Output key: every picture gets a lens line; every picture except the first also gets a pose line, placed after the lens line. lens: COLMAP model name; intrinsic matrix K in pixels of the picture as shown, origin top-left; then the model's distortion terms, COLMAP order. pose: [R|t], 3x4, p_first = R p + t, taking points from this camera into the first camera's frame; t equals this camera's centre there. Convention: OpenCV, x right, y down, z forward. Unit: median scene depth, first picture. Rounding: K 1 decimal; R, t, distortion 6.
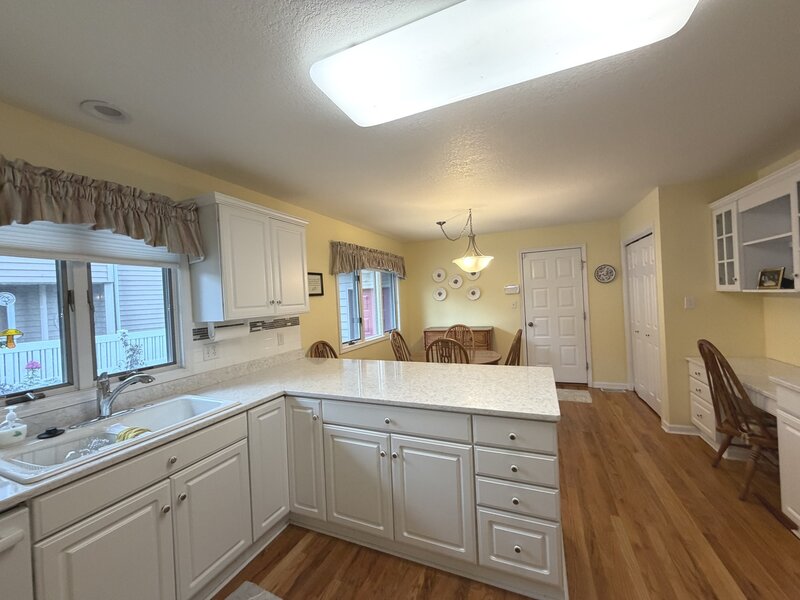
lens RADIAL K [[317.9, 0, 398.2], [0, 317.9, 299.9], [0, 0, 1]] dist [-0.001183, -0.000121]
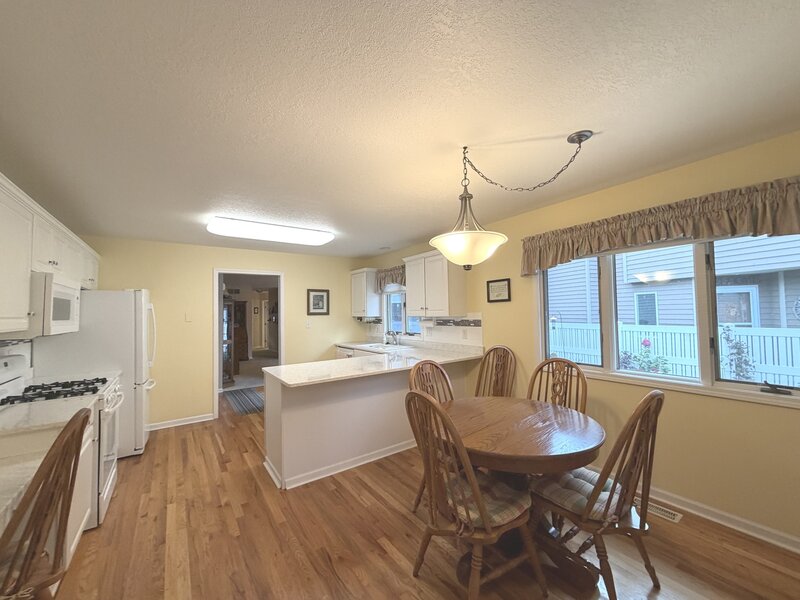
lens RADIAL K [[317.9, 0, 398.2], [0, 317.9, 299.9], [0, 0, 1]] dist [-0.001183, -0.000121]
pose [[-0.515734, 0.028593, -0.856272, 0.628474], [0.039452, 0.999175, 0.009603, -0.032695], [0.855840, -0.028829, -0.516436, 0.979753]]
